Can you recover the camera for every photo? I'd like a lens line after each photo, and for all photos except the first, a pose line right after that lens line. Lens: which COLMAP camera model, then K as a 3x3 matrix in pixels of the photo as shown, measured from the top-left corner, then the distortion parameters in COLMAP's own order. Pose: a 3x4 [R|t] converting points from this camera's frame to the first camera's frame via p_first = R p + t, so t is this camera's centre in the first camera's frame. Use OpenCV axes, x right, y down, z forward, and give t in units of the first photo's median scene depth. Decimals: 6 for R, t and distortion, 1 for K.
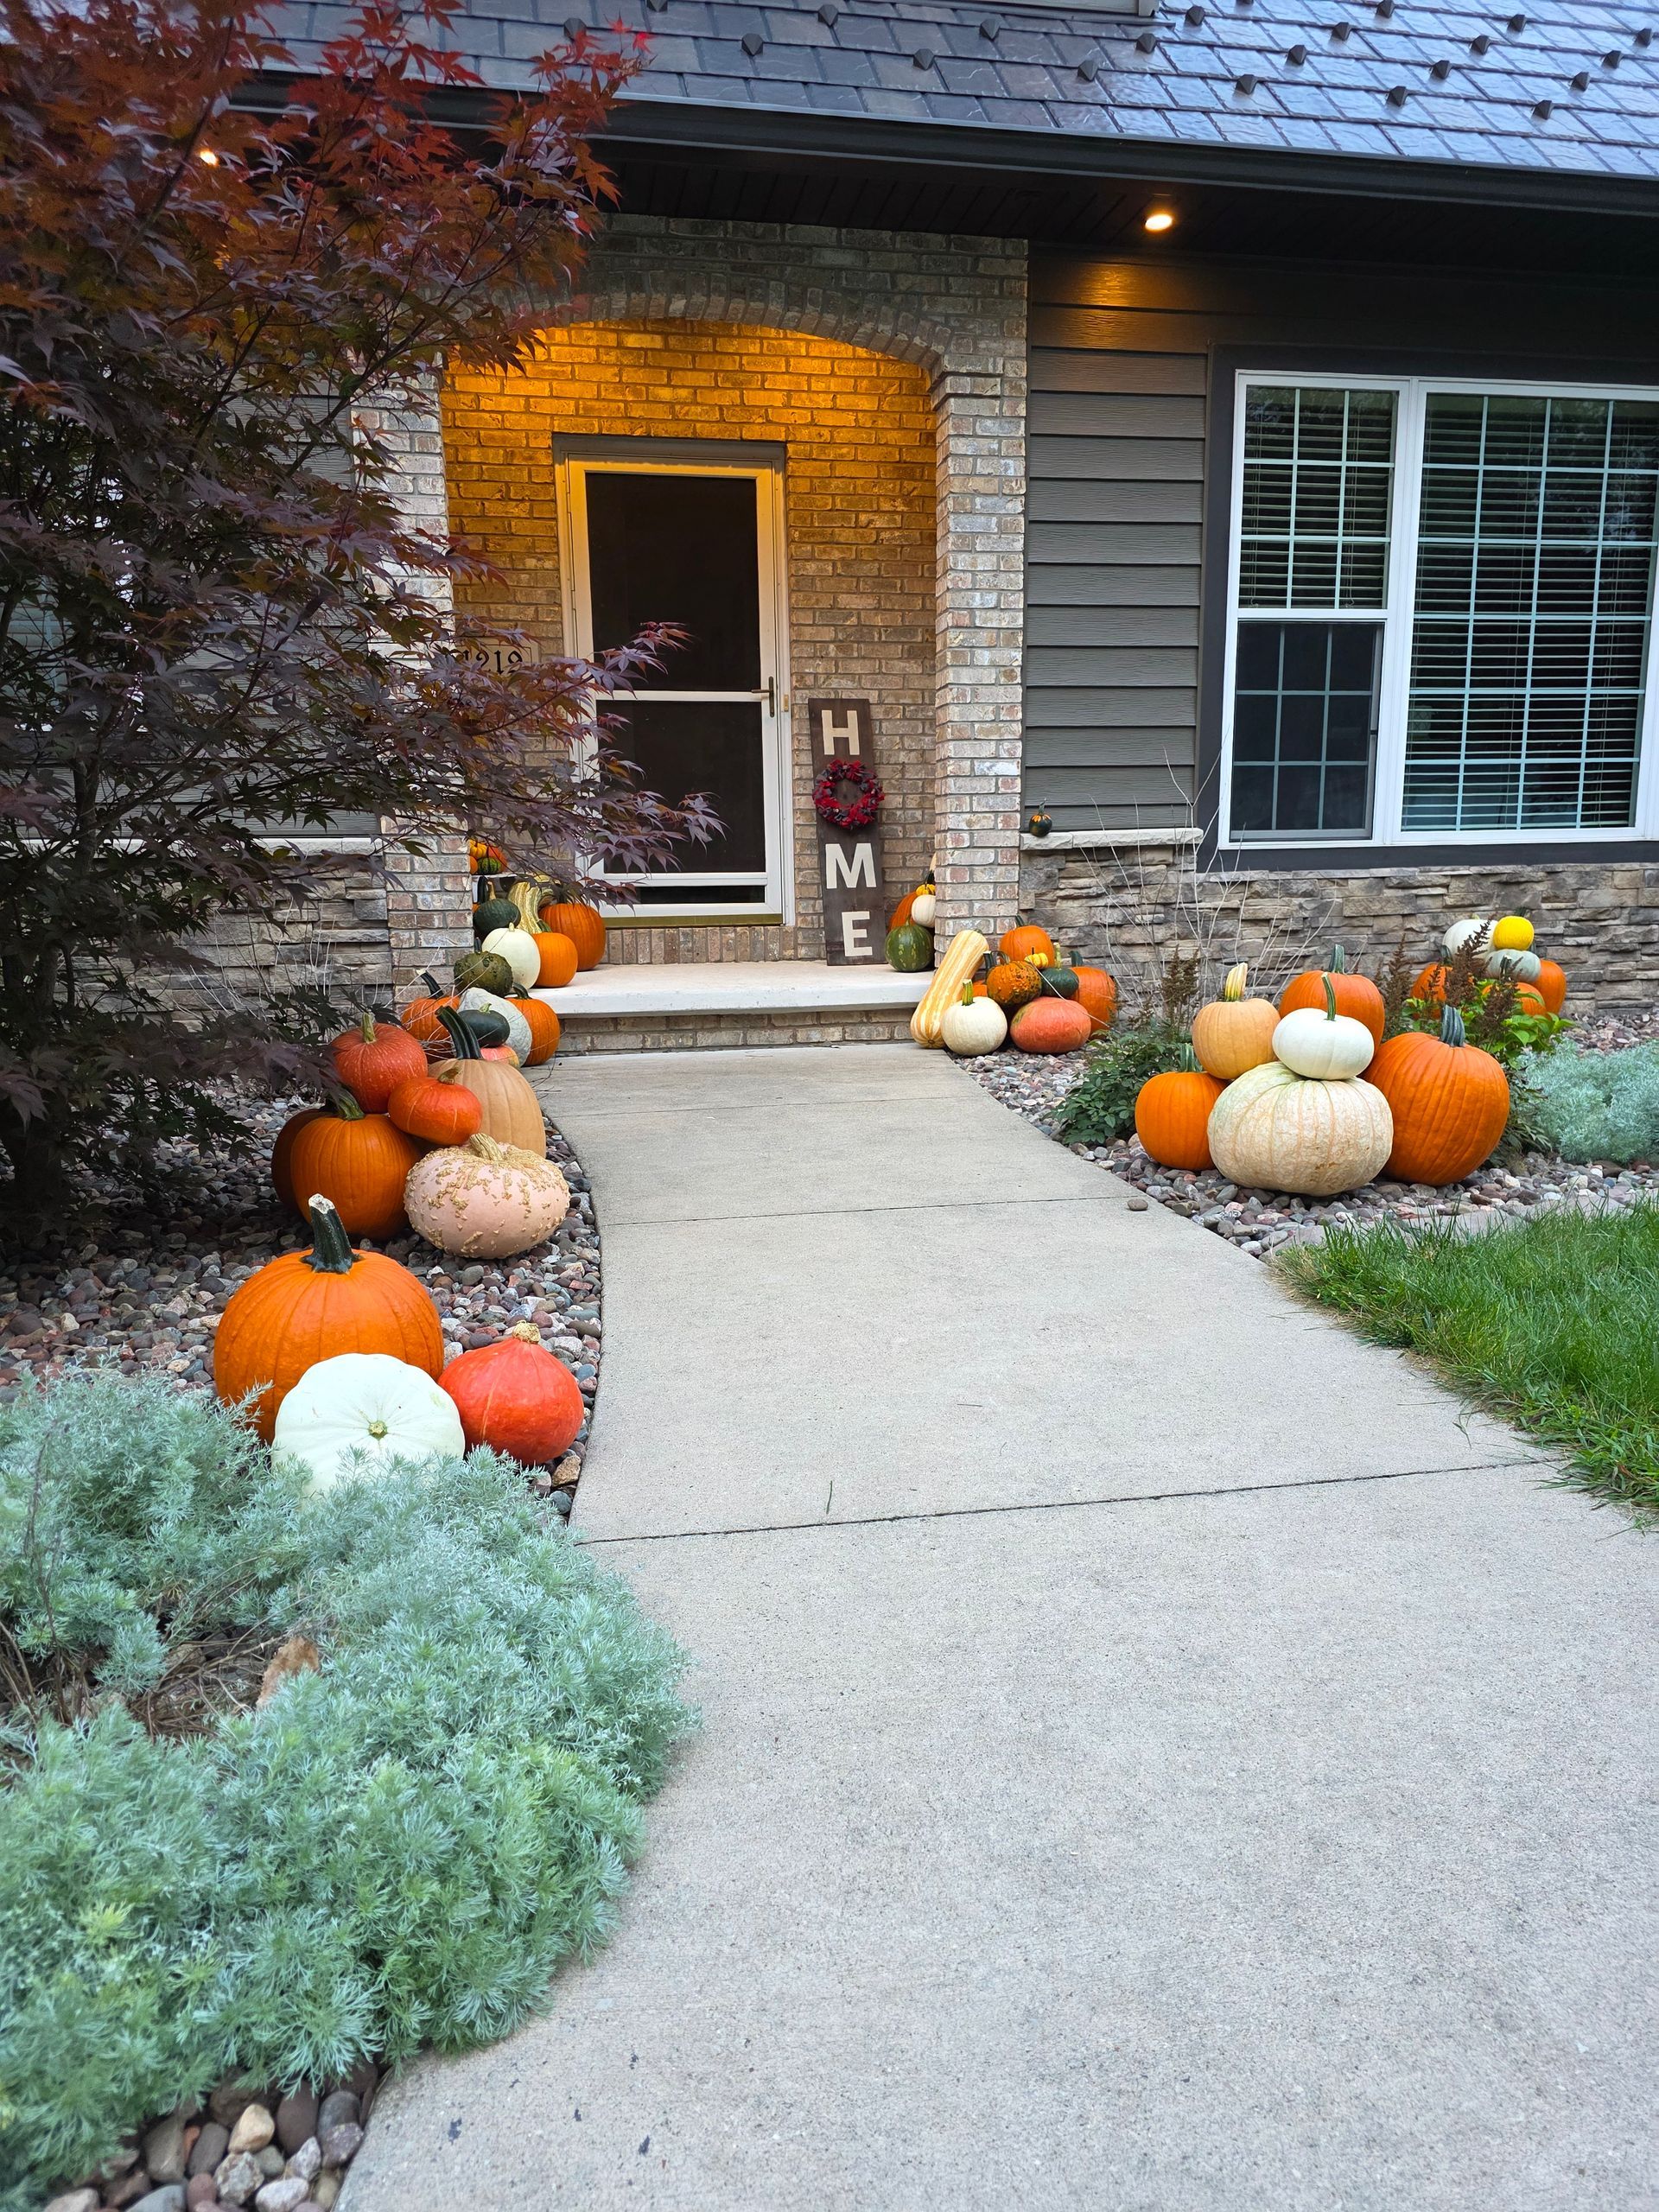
lens RADIAL K [[1470.3, 0, 832.1], [0, 1470.3, 1128.2], [0, 0, 1]] dist [0.088333, -0.132336]
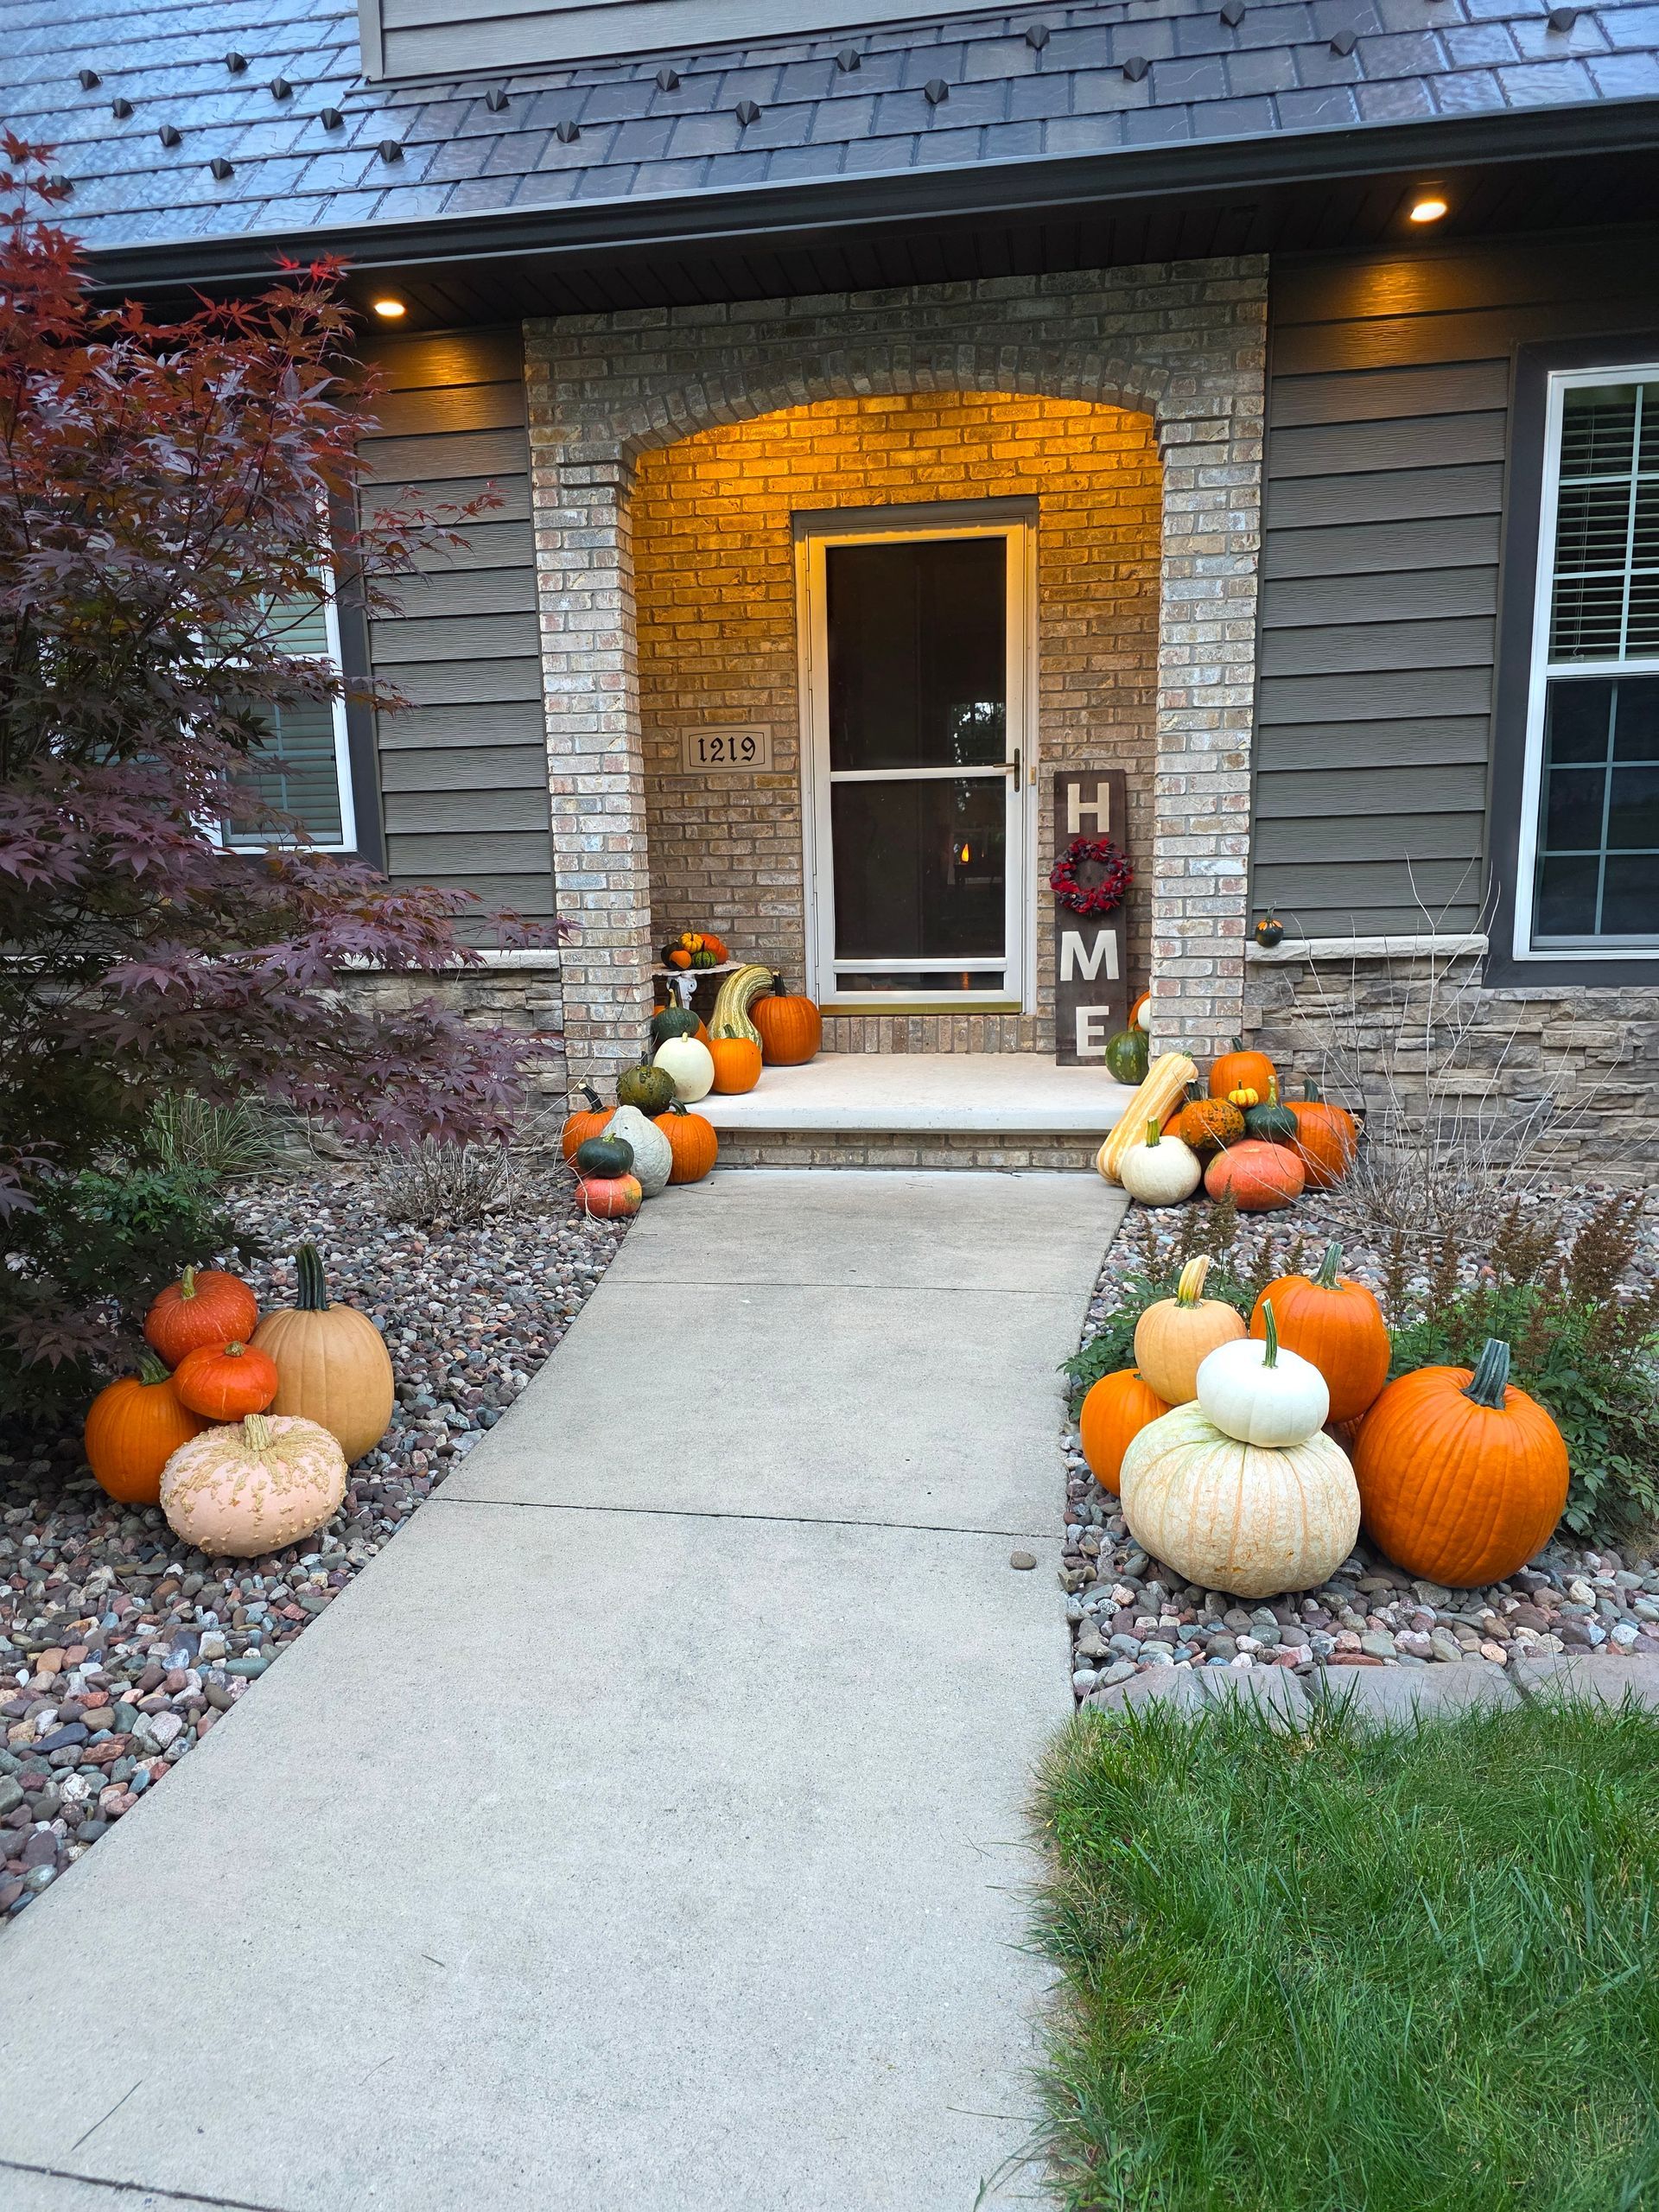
lens RADIAL K [[1473.3, 0, 806.4], [0, 1473.3, 1097.5], [0, 0, 1]] dist [0.074212, -0.076422]
pose [[0.935863, 0.051680, -0.348555, 0.193275], [-0.050628, 0.998644, 0.012132, -0.106912], [0.348709, 0.006293, 0.937210, 0.108880]]
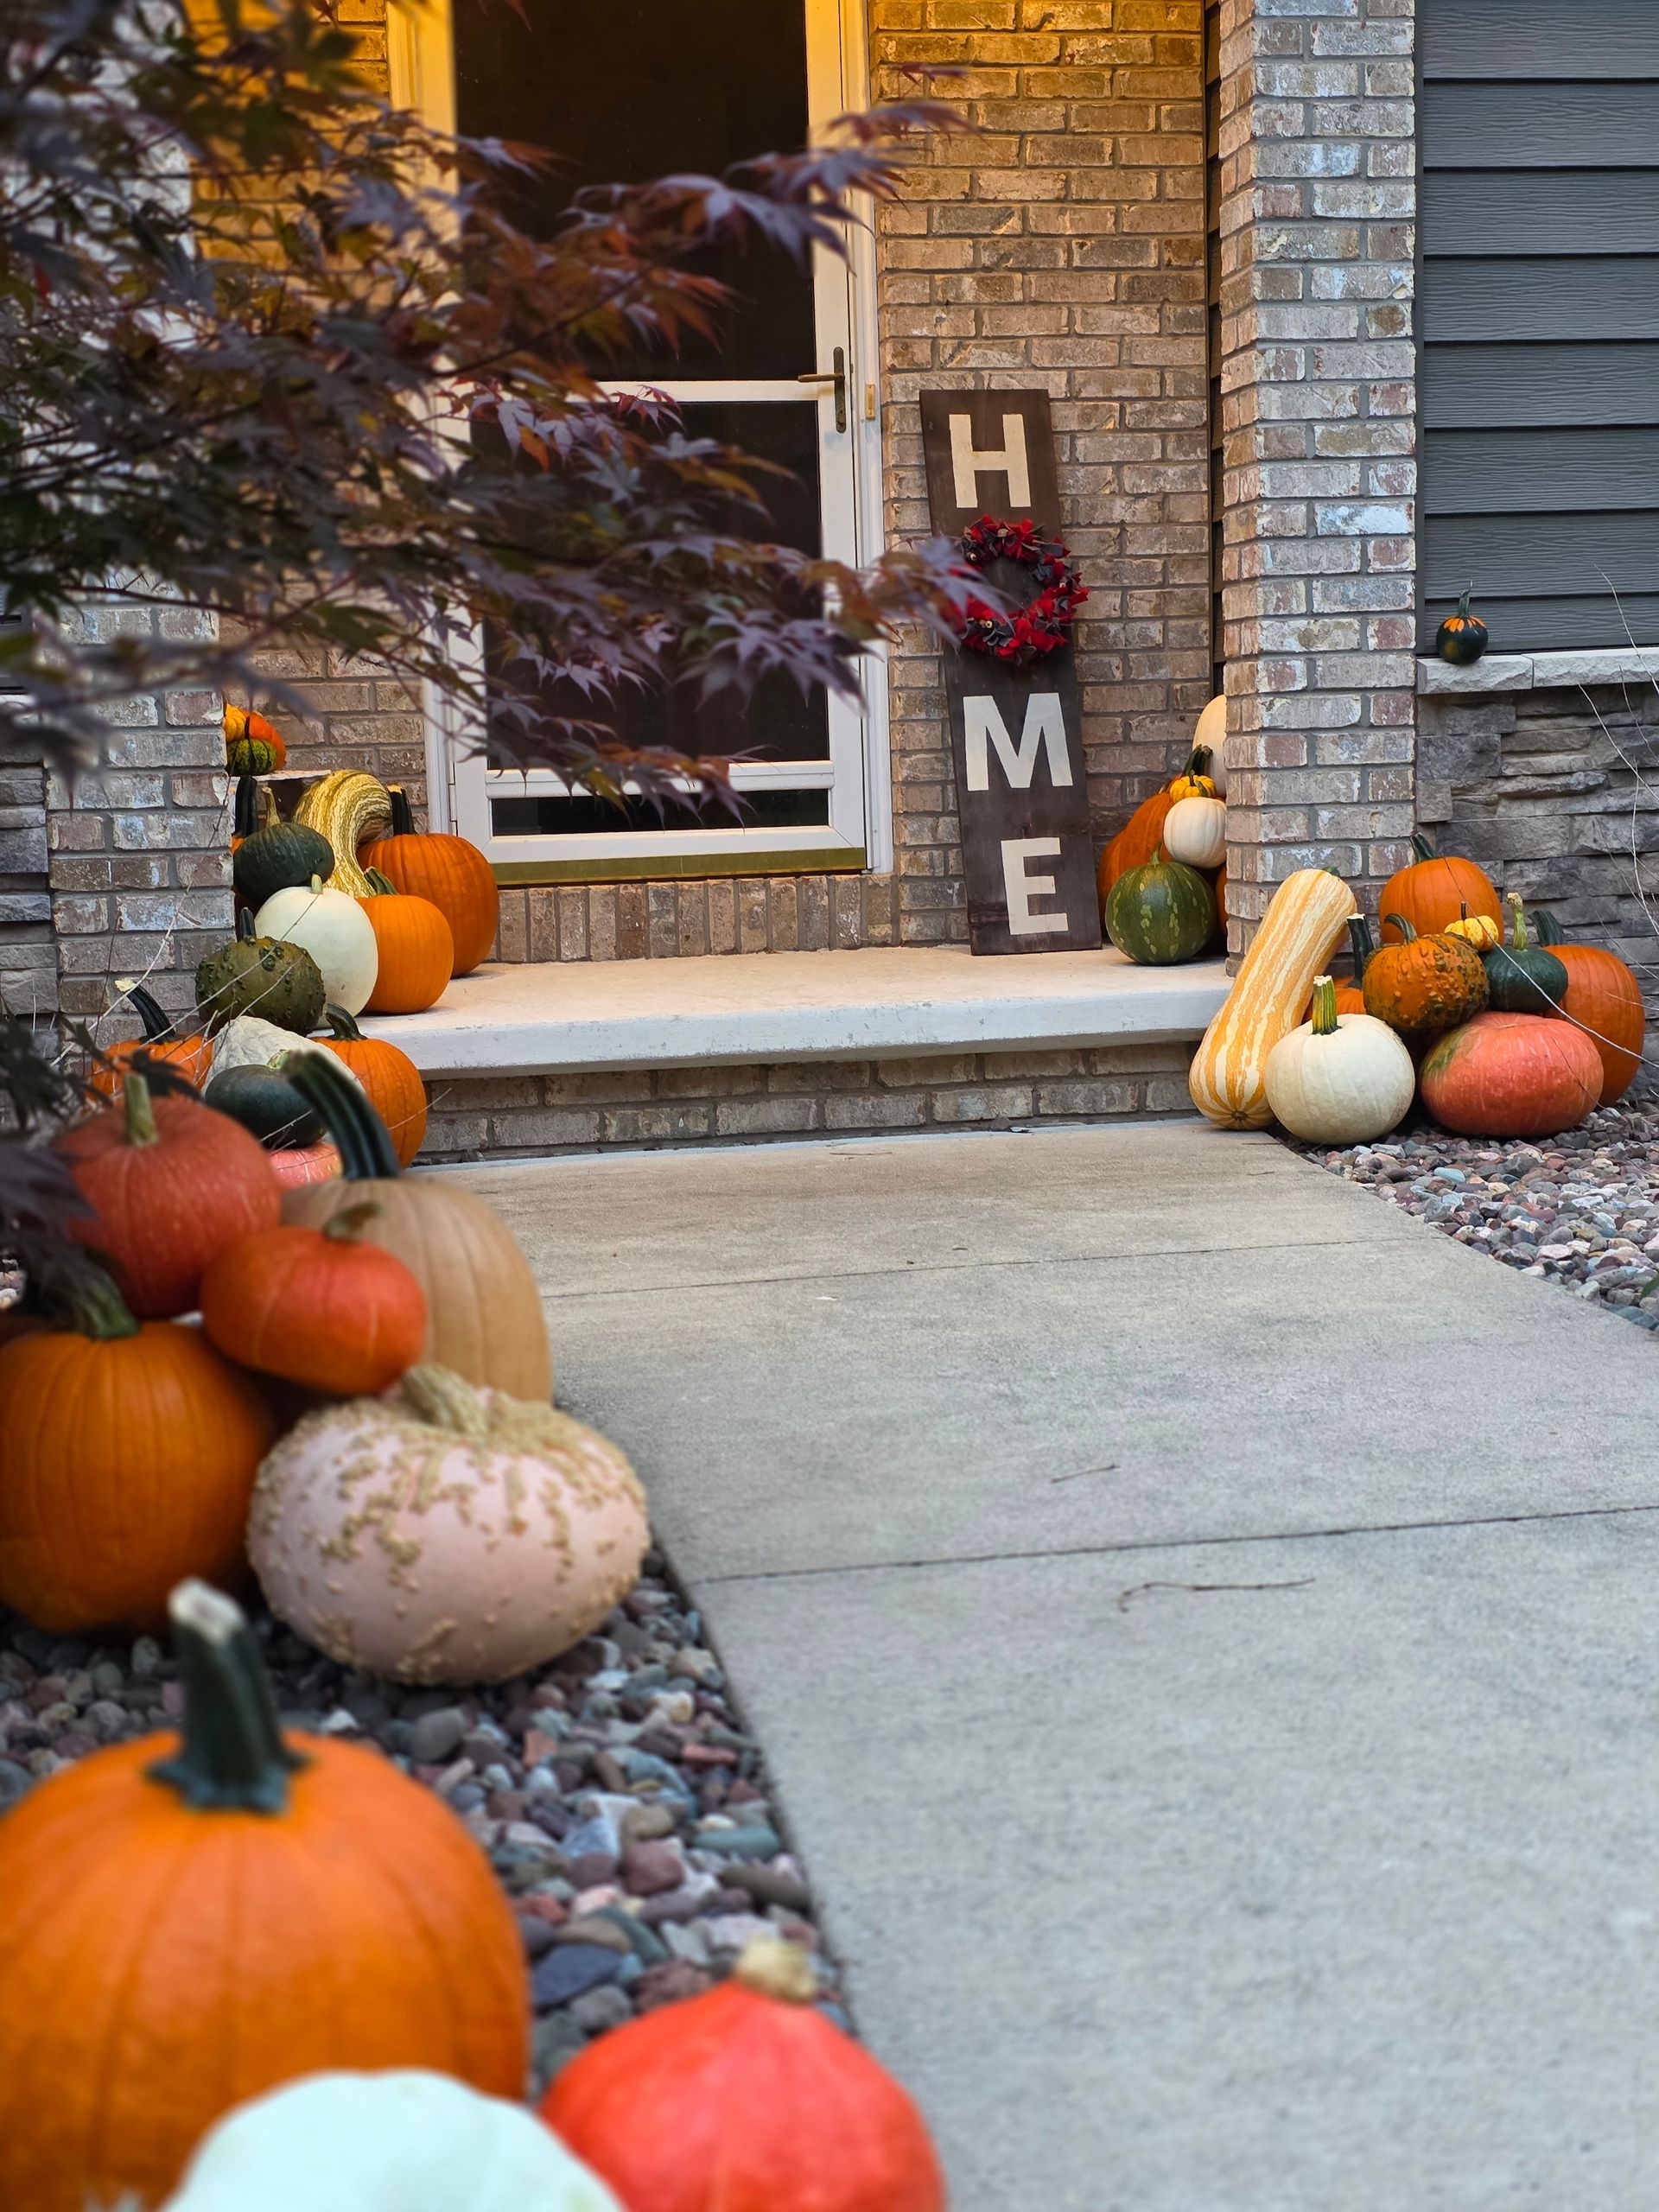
lens RADIAL K [[2929.6, 0, 789.8], [0, 2929.6, 1097.7], [0, 0, 1]] dist [0.177741, -0.490453]
pose [[0.999806, -0.018484, -0.006745, -0.062818], [0.017997, 0.997641, -0.066252, -0.006751], [0.007954, 0.066118, 0.997780, 0.093059]]
